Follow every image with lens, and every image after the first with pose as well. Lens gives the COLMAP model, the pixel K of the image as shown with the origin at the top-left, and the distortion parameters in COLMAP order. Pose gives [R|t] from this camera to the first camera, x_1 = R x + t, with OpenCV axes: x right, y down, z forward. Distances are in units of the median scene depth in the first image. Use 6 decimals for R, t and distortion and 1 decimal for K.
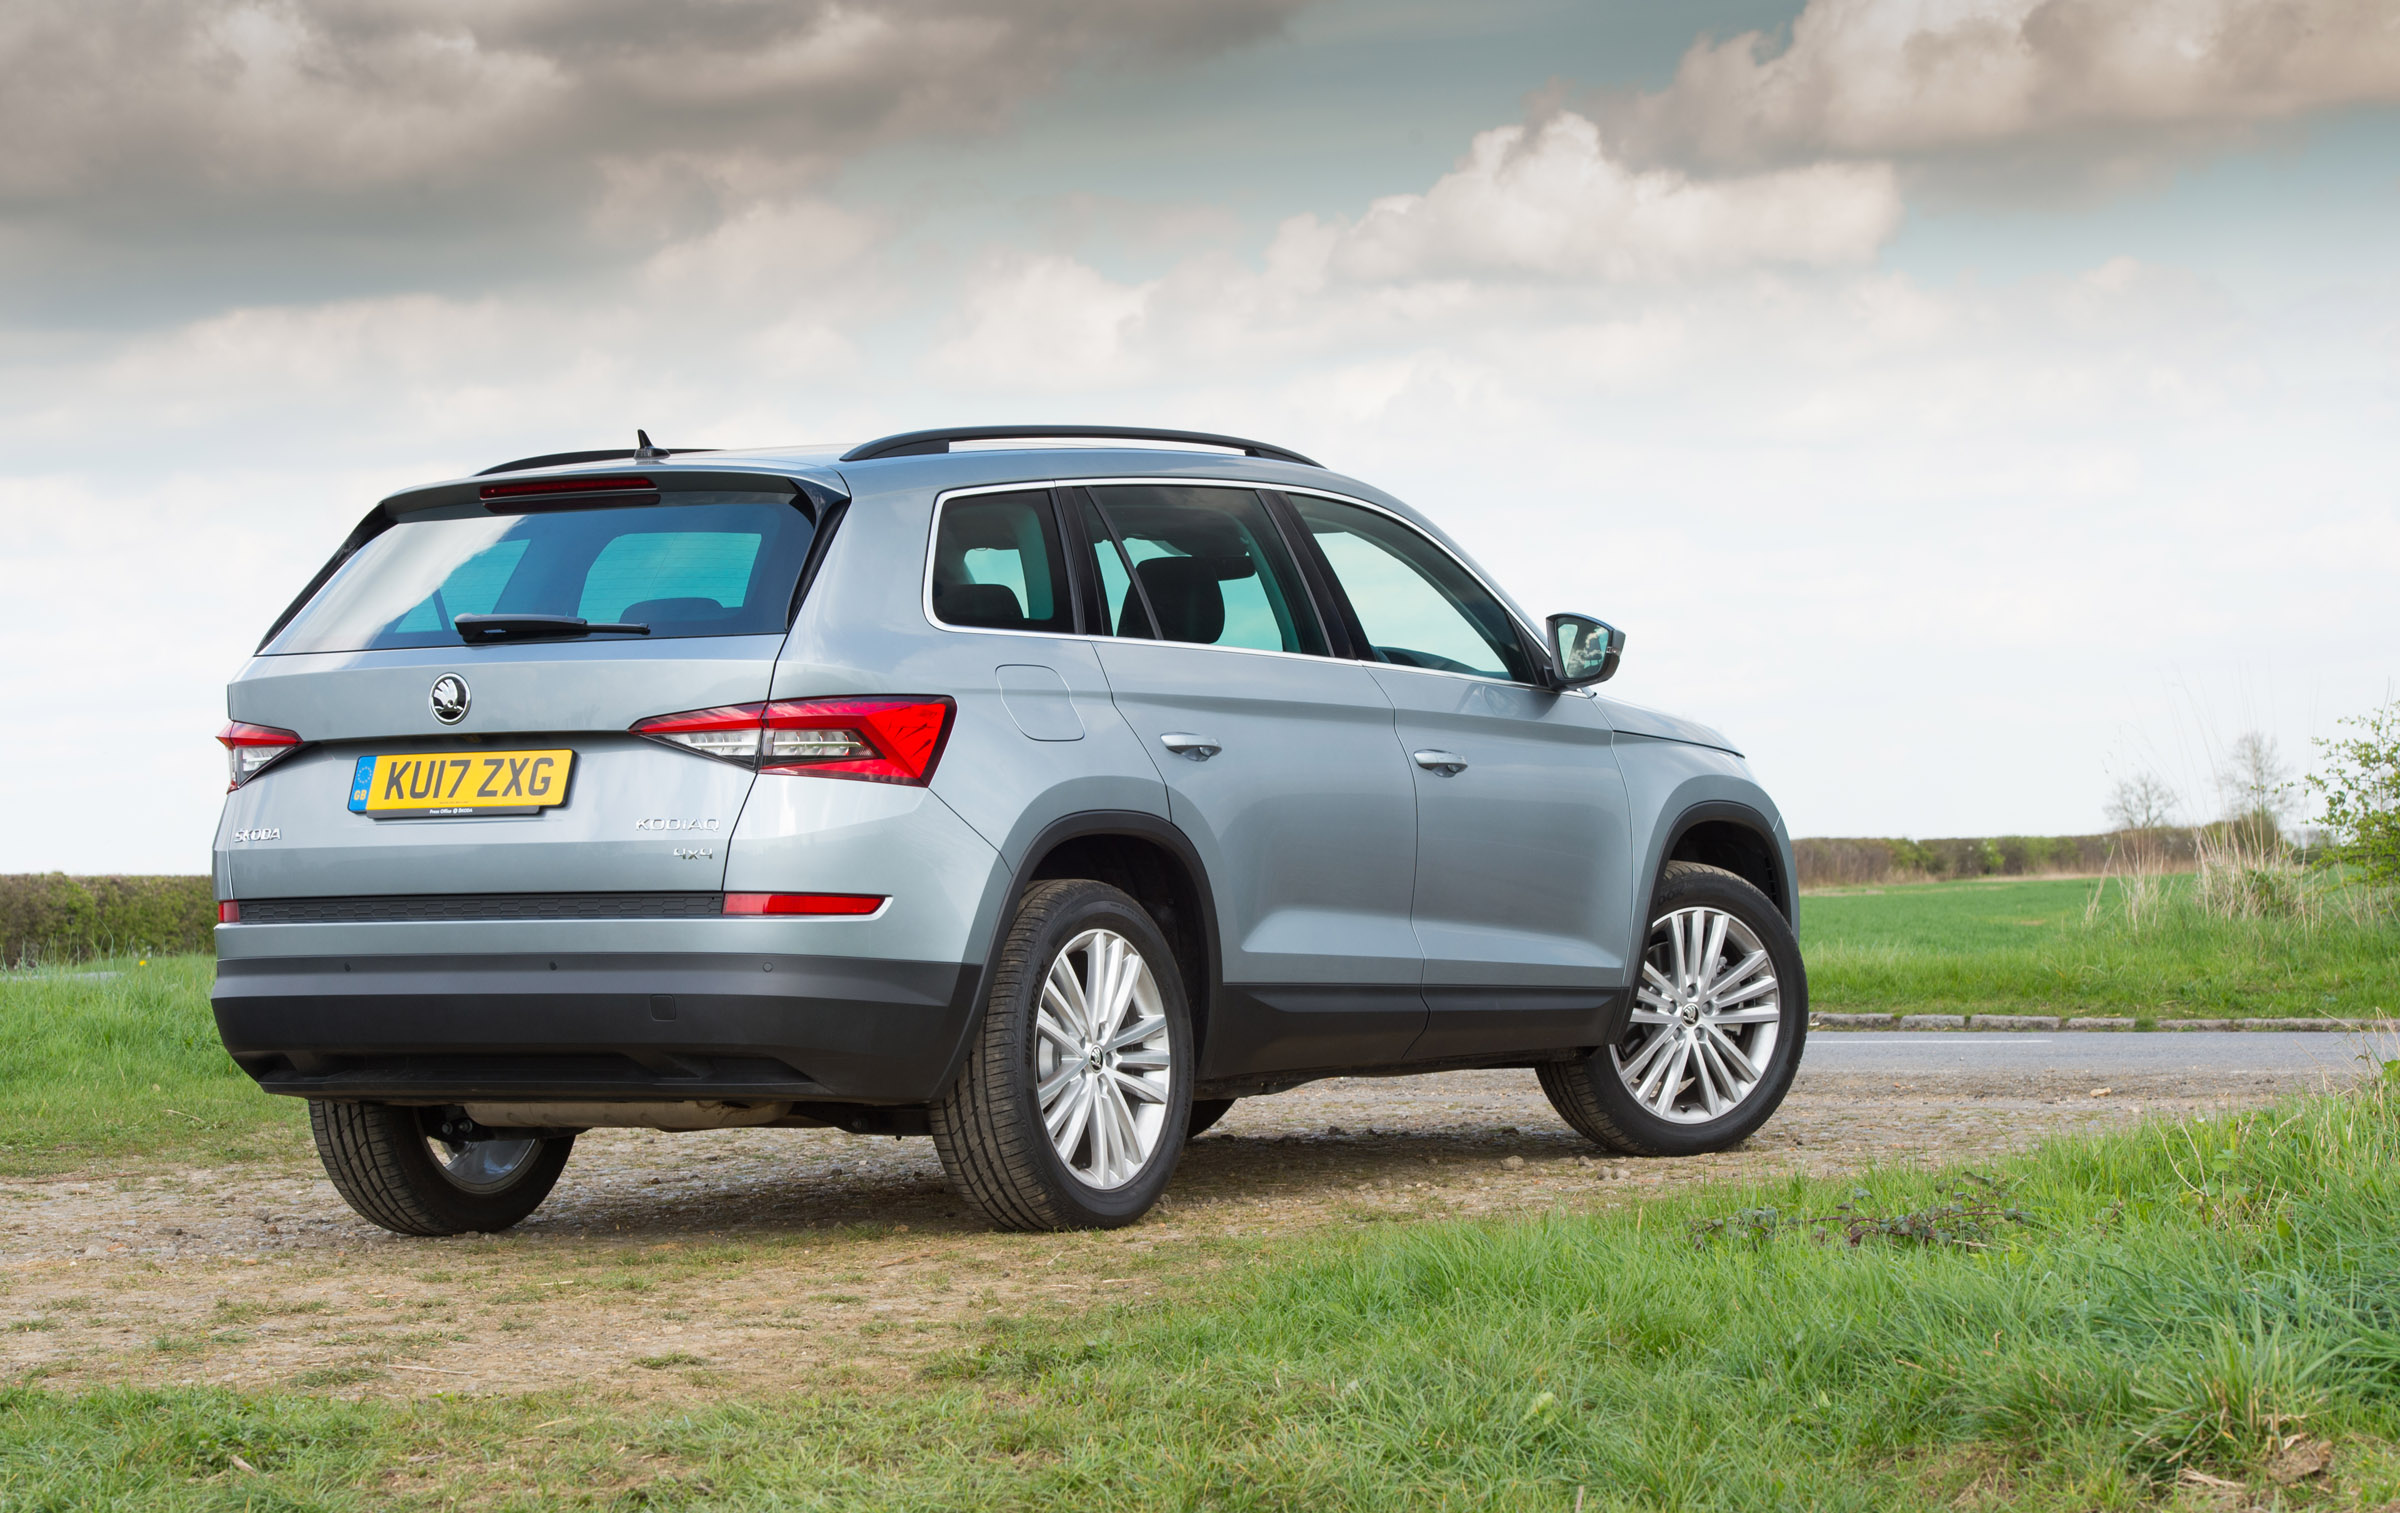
lens RADIAL K [[6261.2, 0, 1200.0], [0, 6261.2, 756.5], [0, 0, 1]] dist [-0.026057, -0.039889]
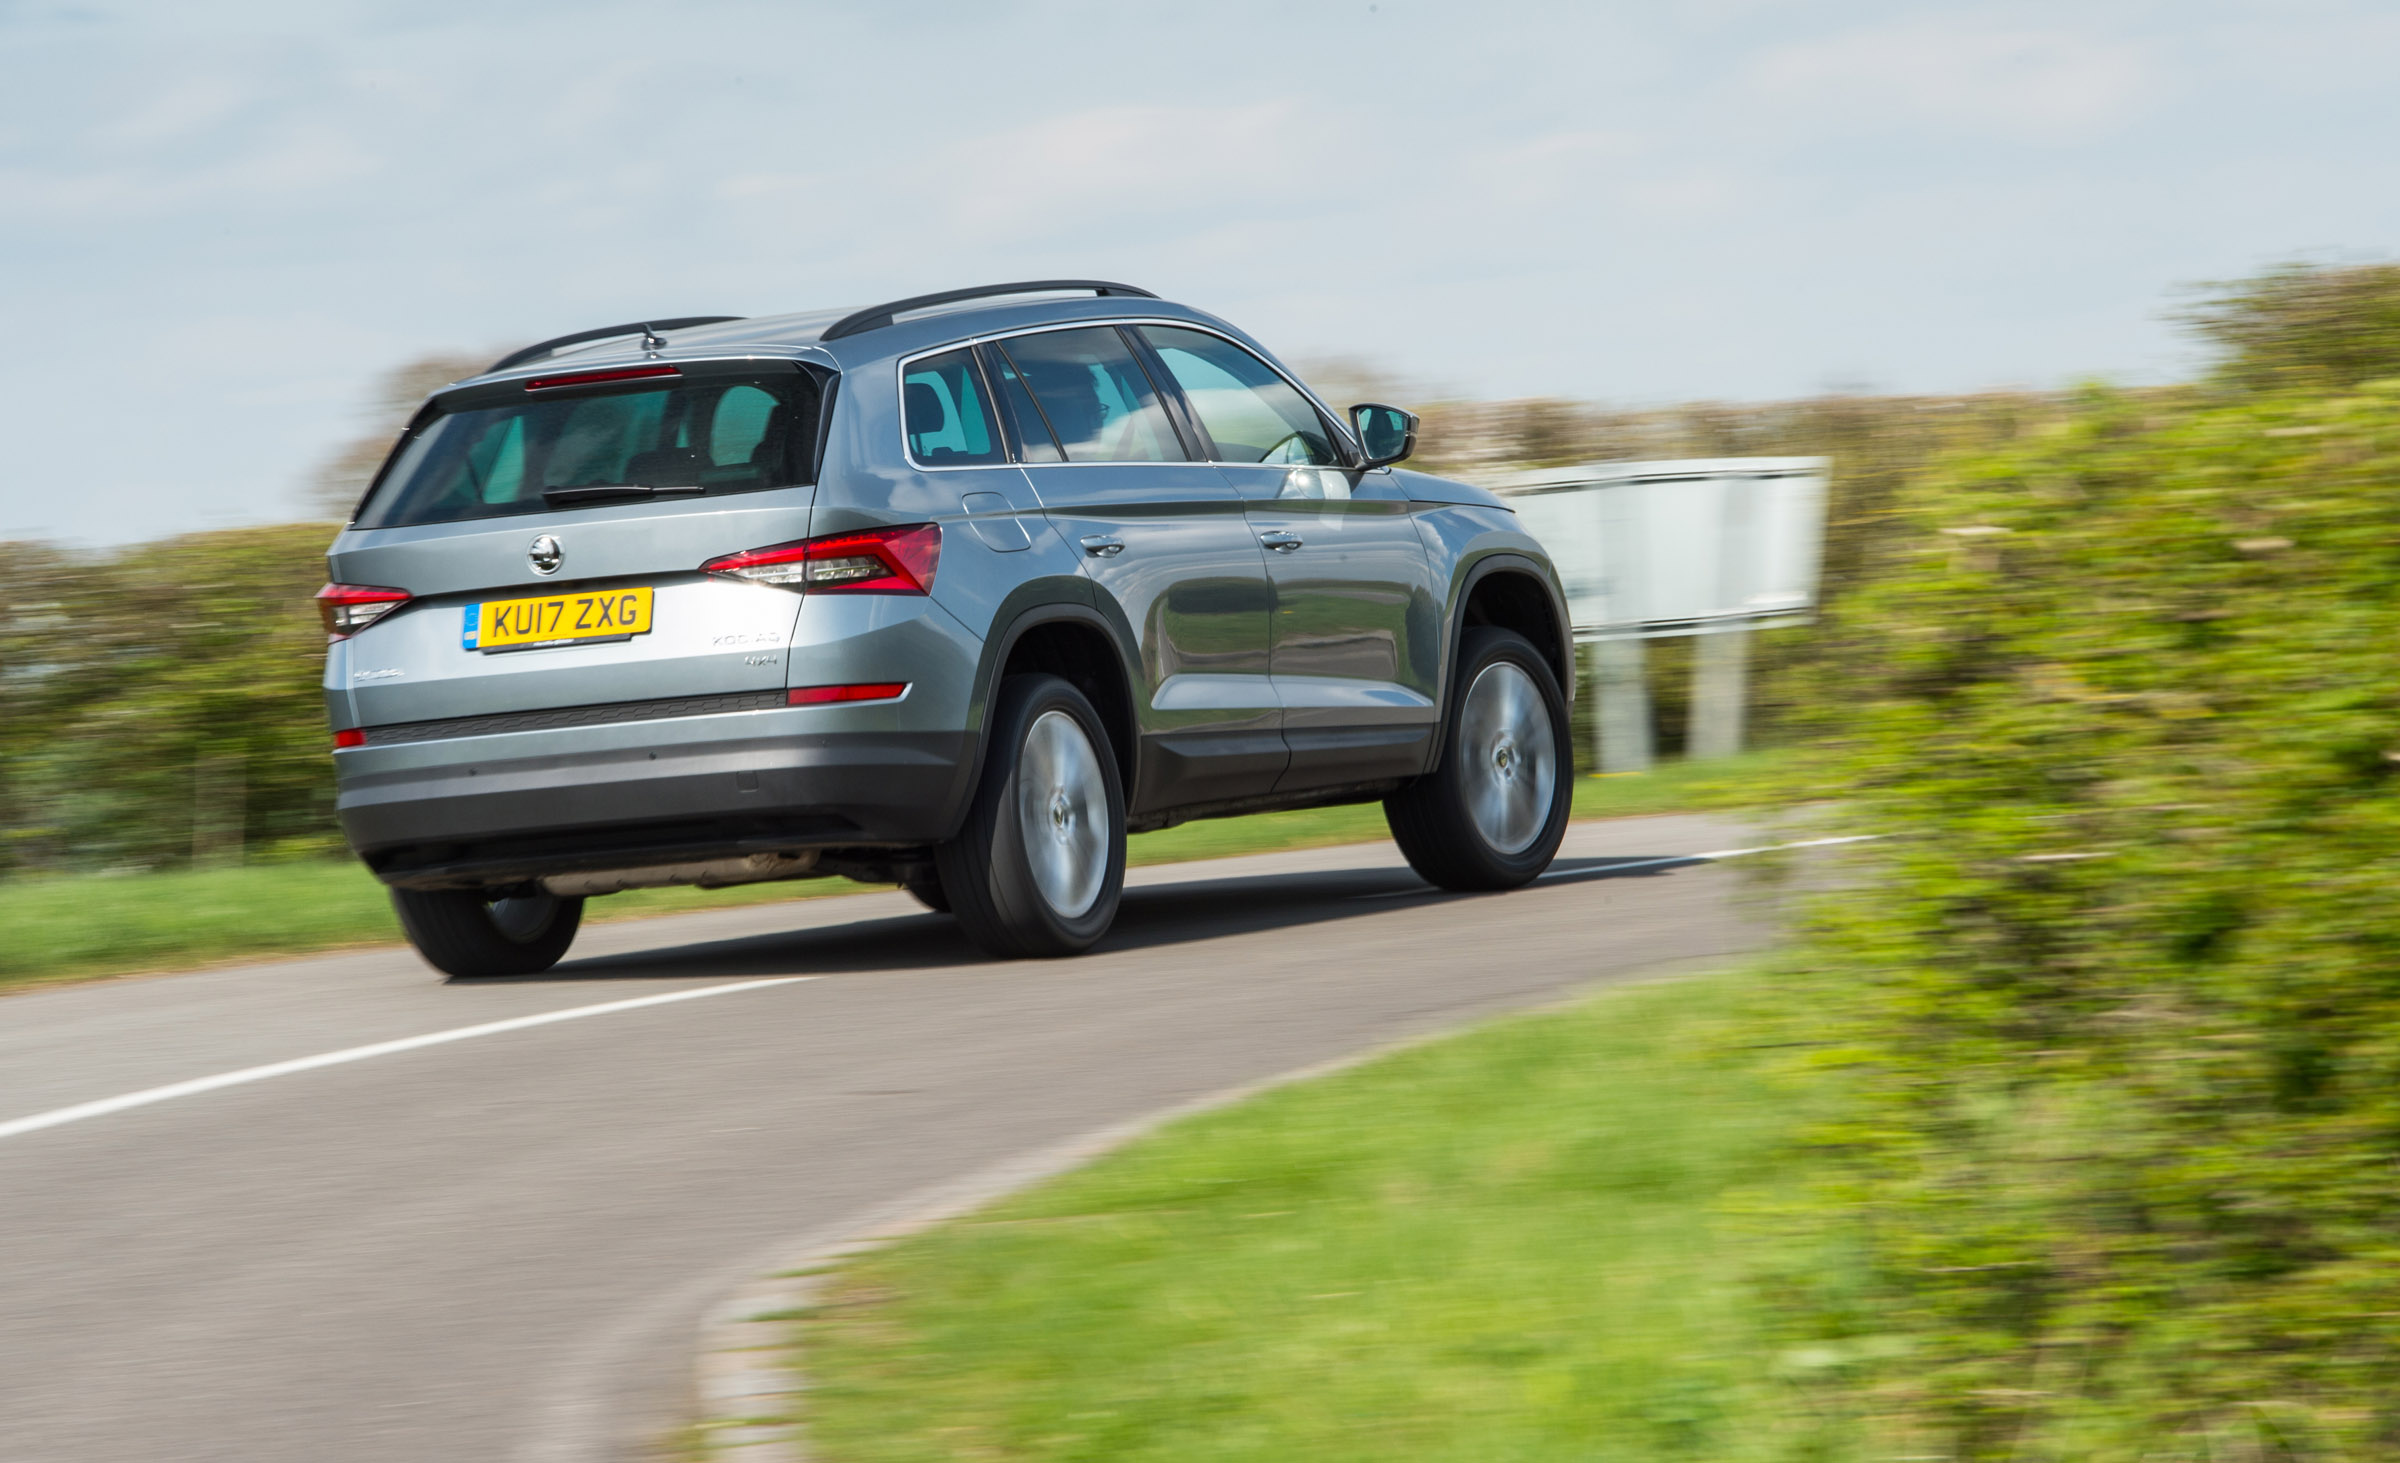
lens RADIAL K [[12478.2, 0, 1200.0], [0, 12478.2, 731.5], [0, 0, 1]] dist [2.537066, 0.554878]
pose [[0.994506, -0.074112, 0.073932, -0.166120], [0.072793, 0.997139, 0.020375, -0.014514], [-0.075230, -0.014881, 0.997055, -1.440925]]
